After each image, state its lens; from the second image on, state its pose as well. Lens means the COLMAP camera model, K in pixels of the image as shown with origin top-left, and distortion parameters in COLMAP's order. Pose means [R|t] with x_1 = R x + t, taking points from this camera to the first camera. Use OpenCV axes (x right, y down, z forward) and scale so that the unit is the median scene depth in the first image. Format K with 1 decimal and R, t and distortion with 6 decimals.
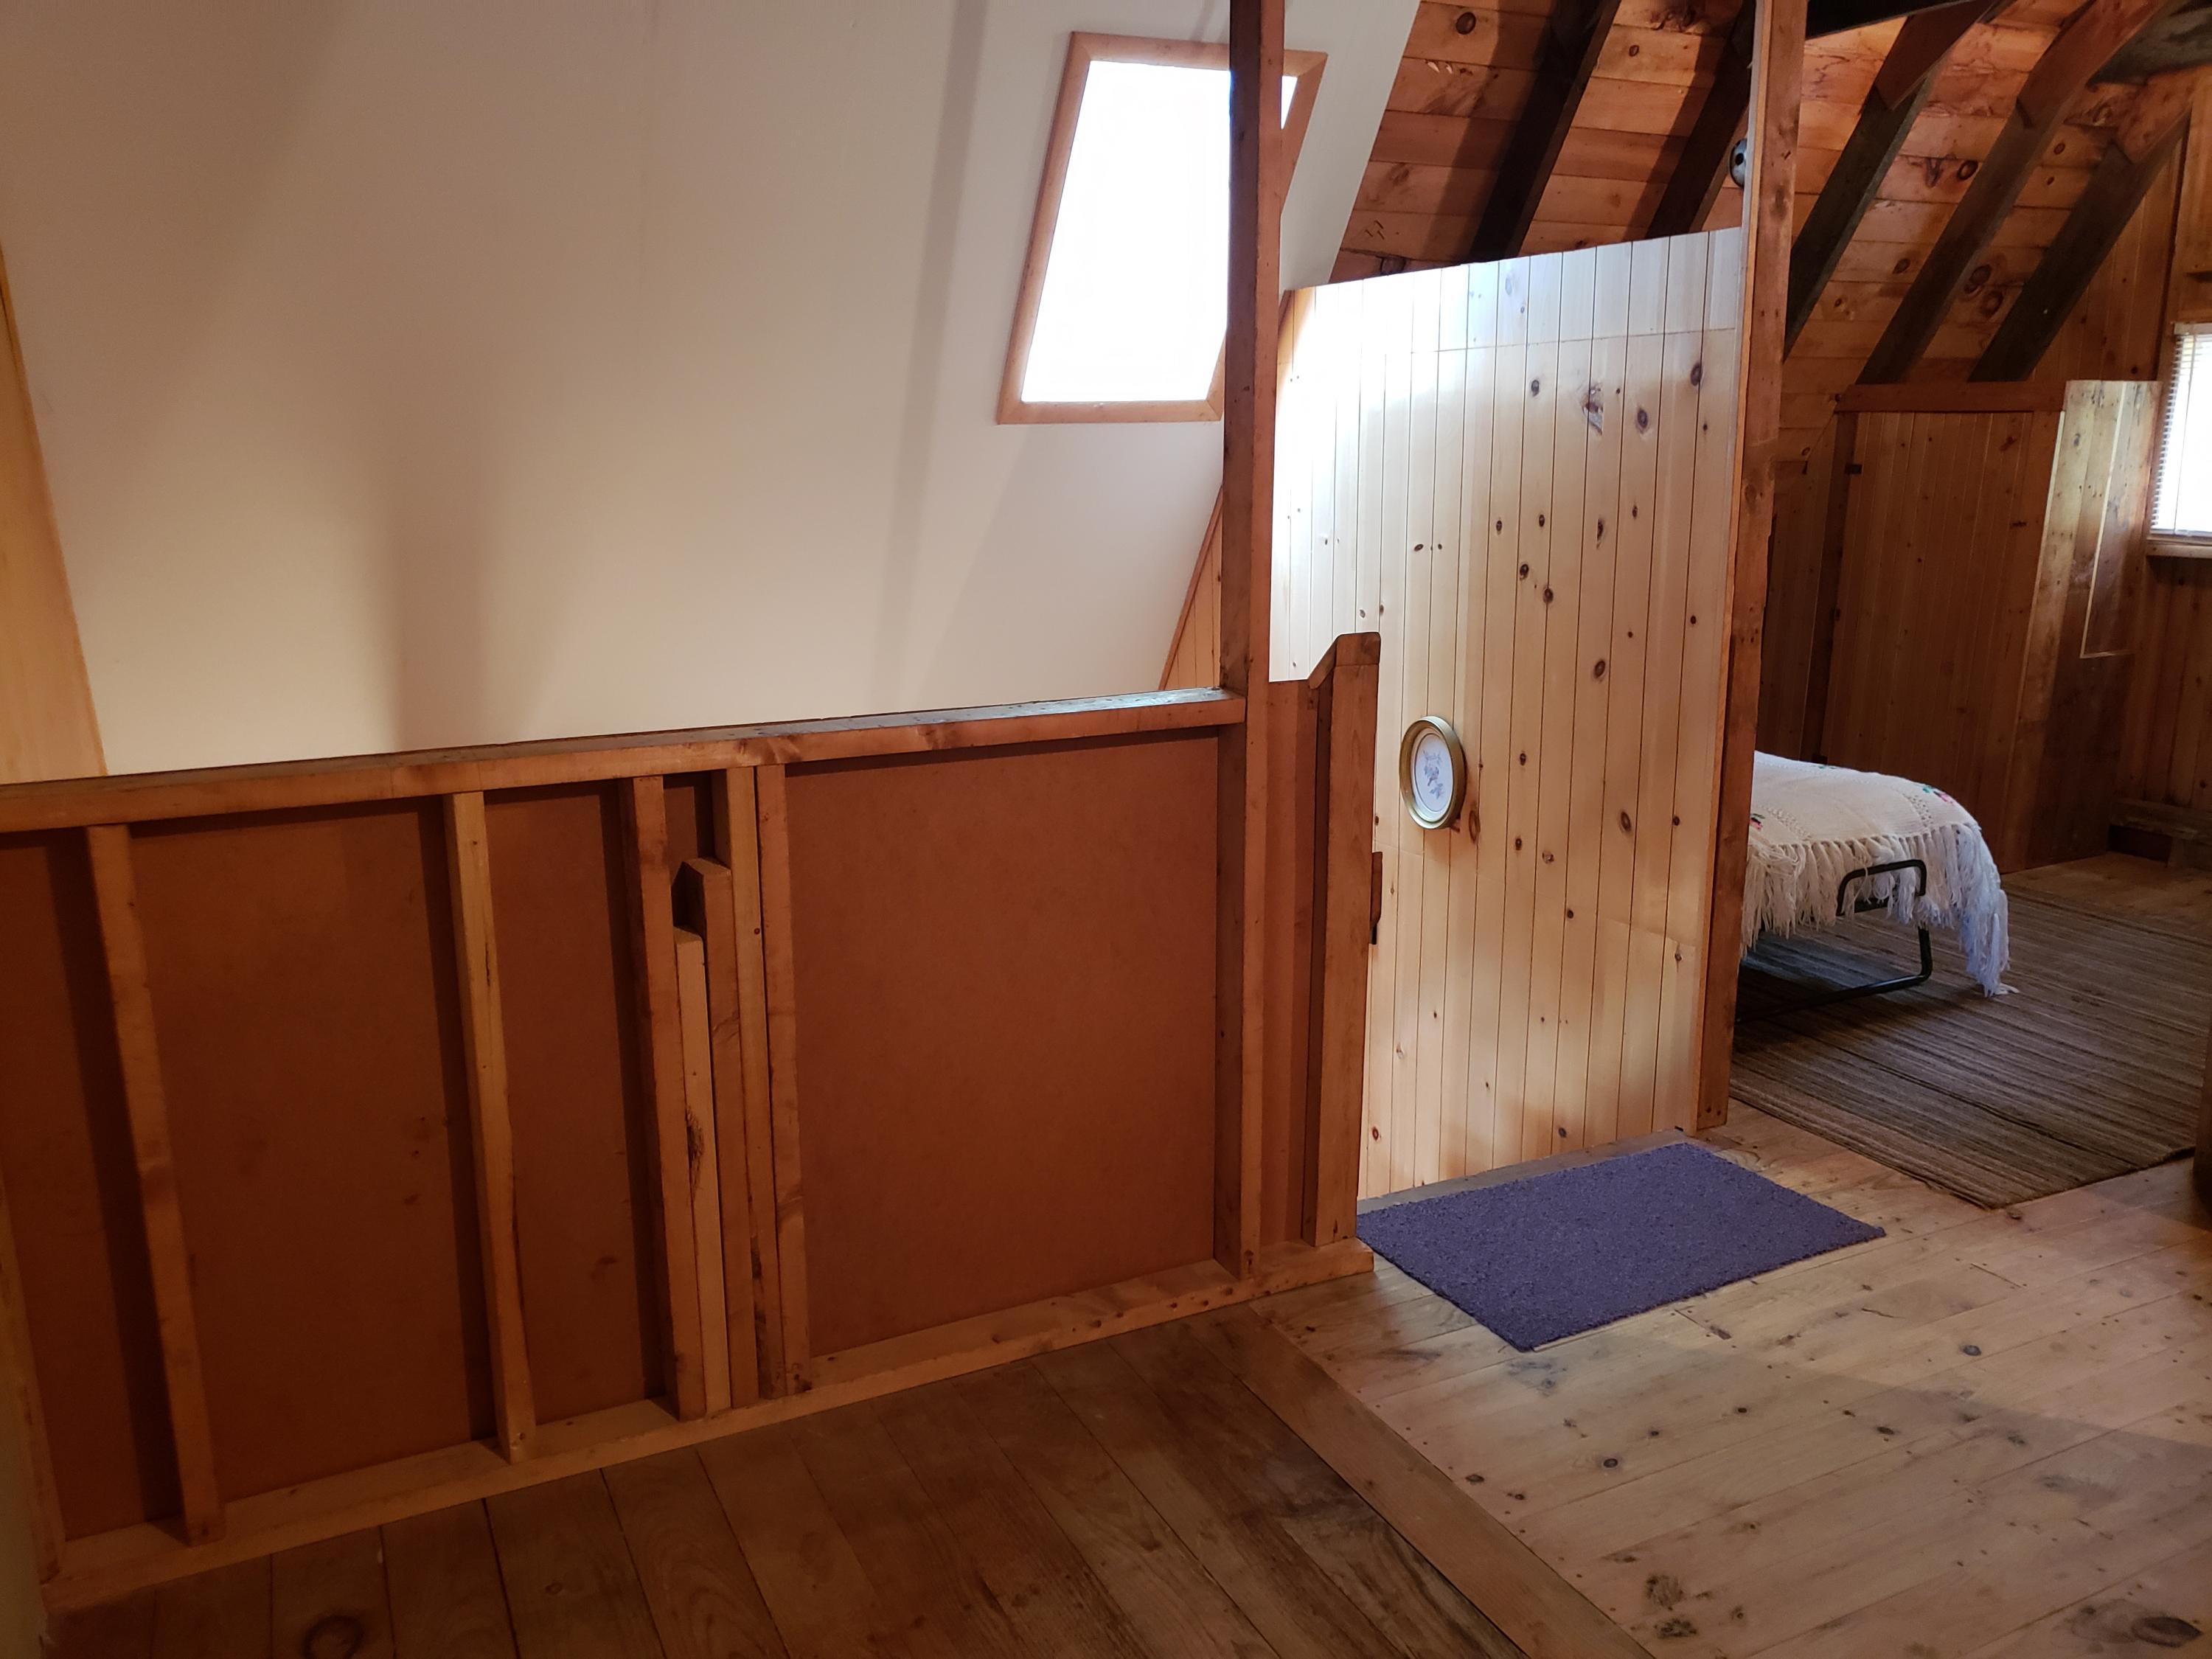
lens RADIAL K [[1727.3, 0, 1106.0], [0, 1727.3, 829.5], [0, 0, 1]] dist [0.006653, 0.006351]
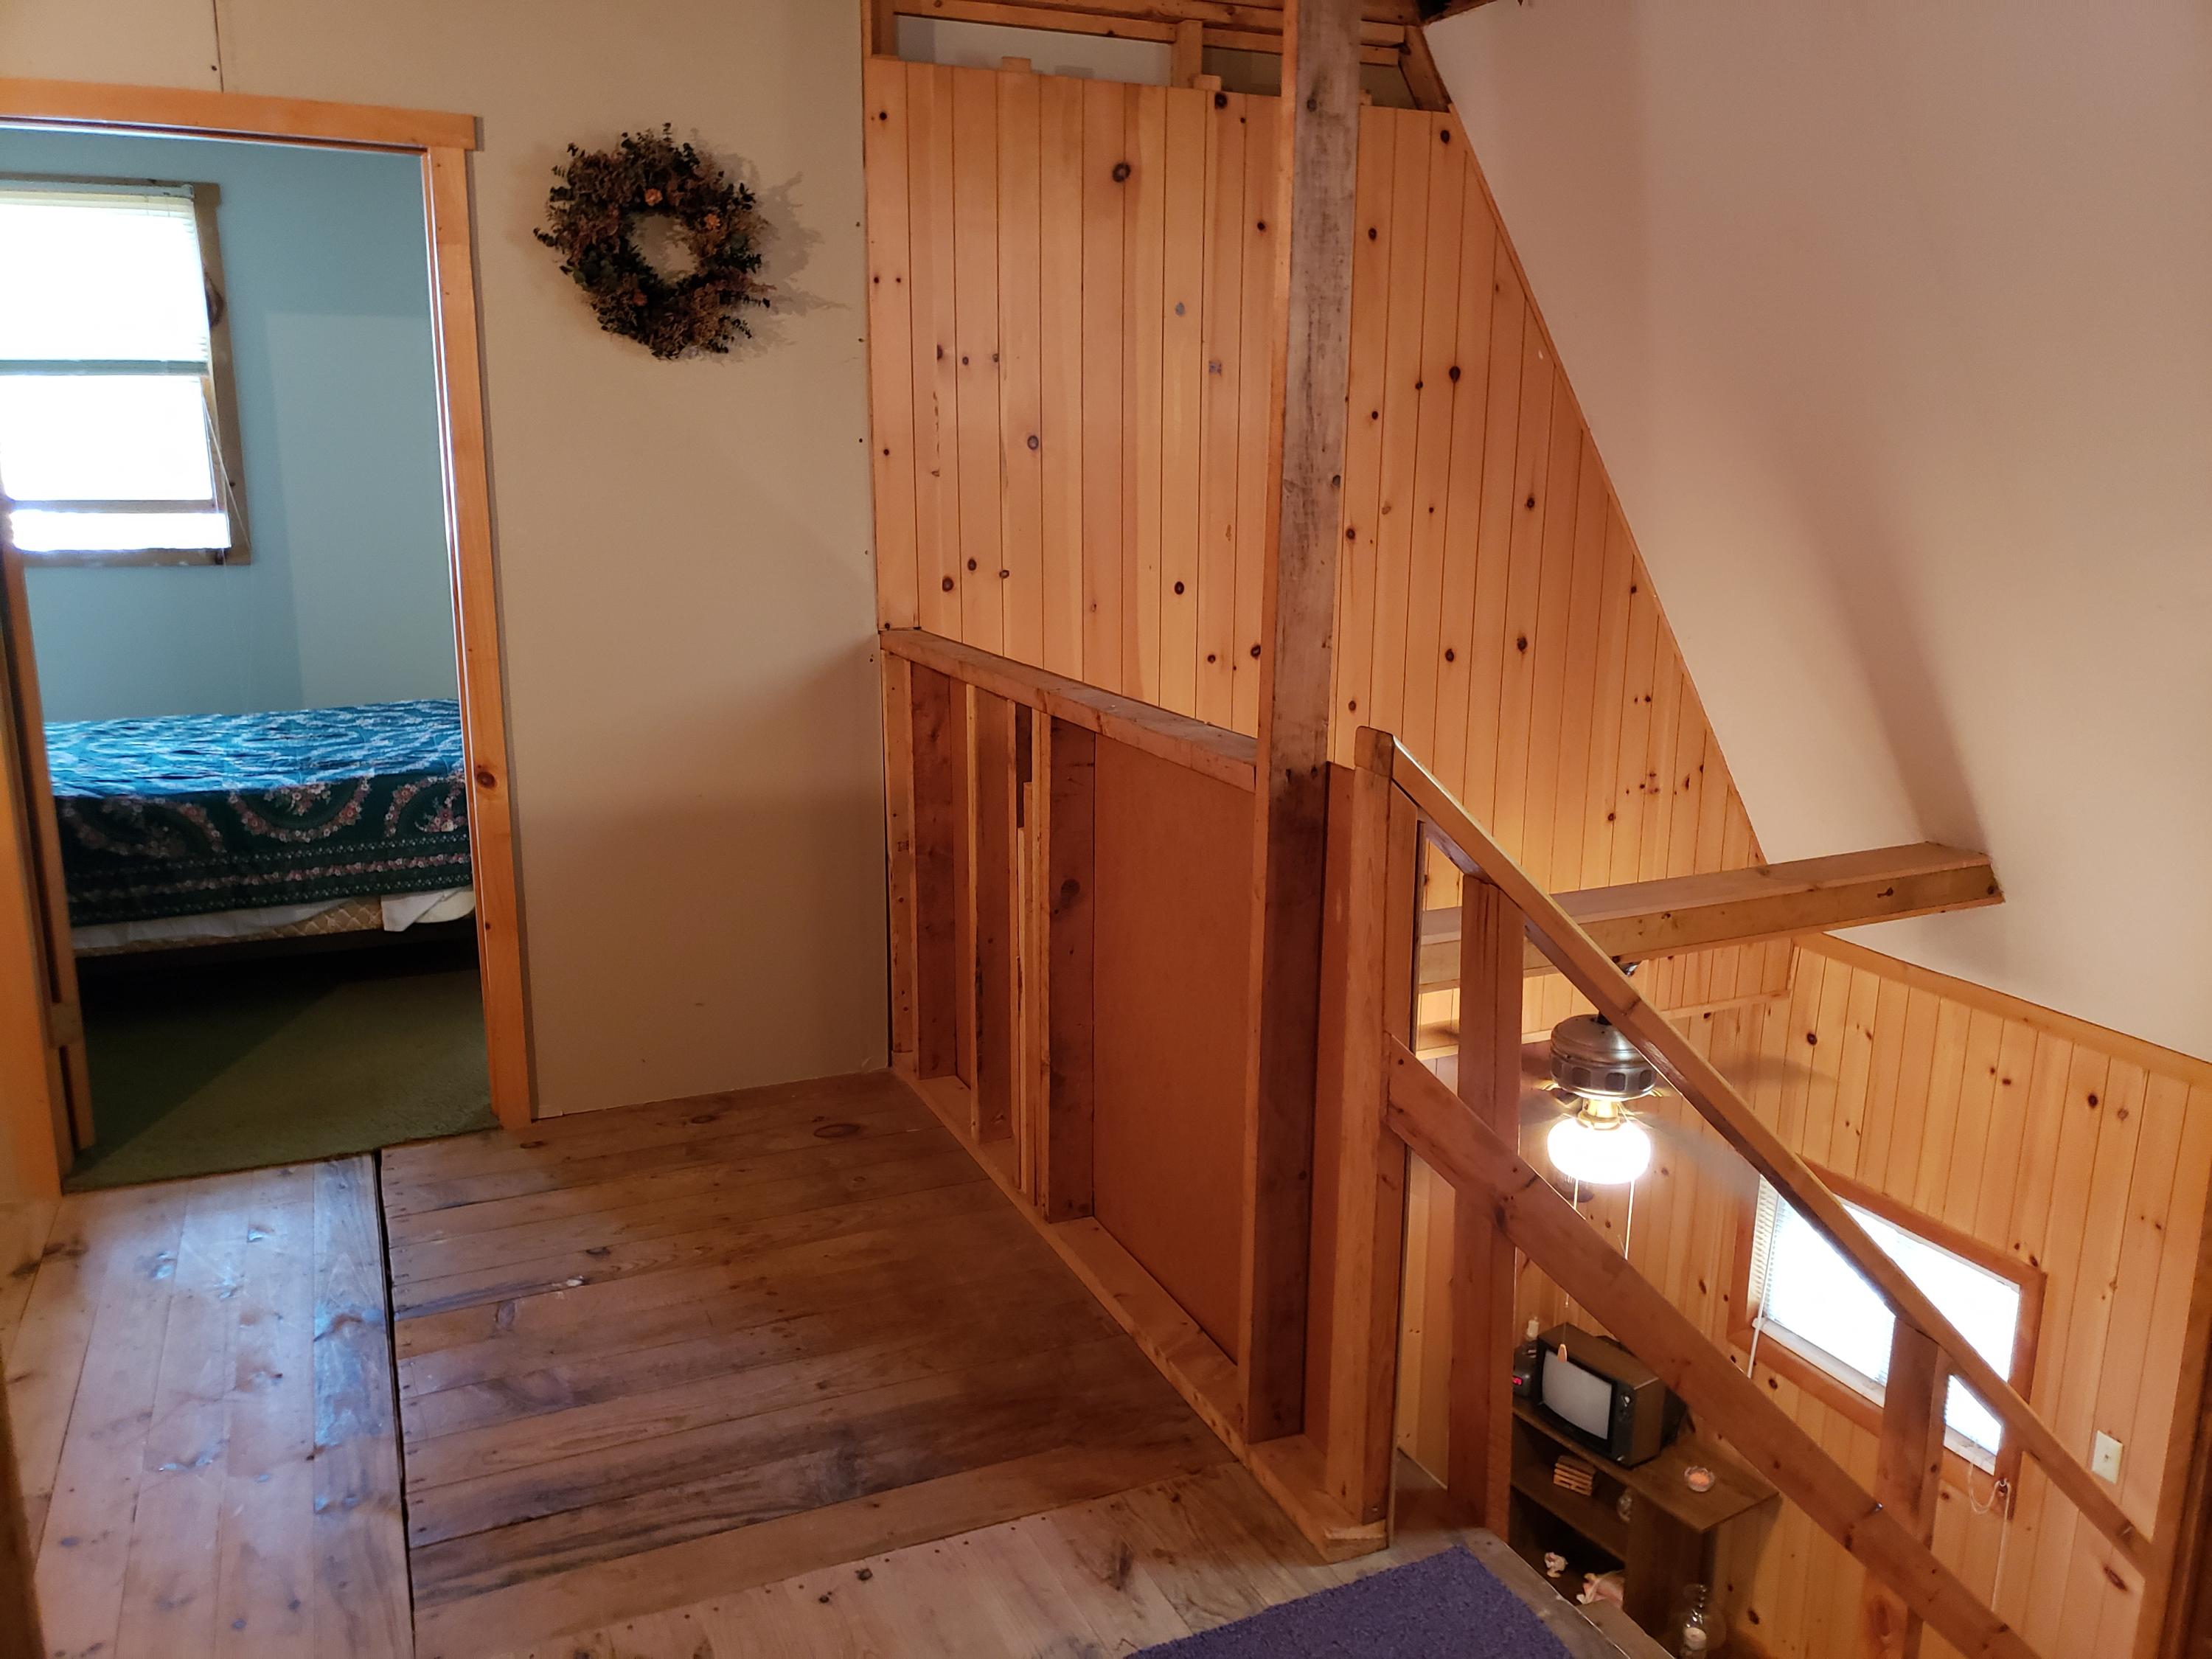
lens RADIAL K [[1727.3, 0, 1106.0], [0, 1727.3, 829.5], [0, 0, 1]] dist [0.006653, 0.006351]
pose [[-0.032564, 0.236407, -0.971108, 1.051199], [-0.226798, 0.944530, 0.237542, -0.266659], [0.973397, 0.227981, 0.022858, 1.038473]]
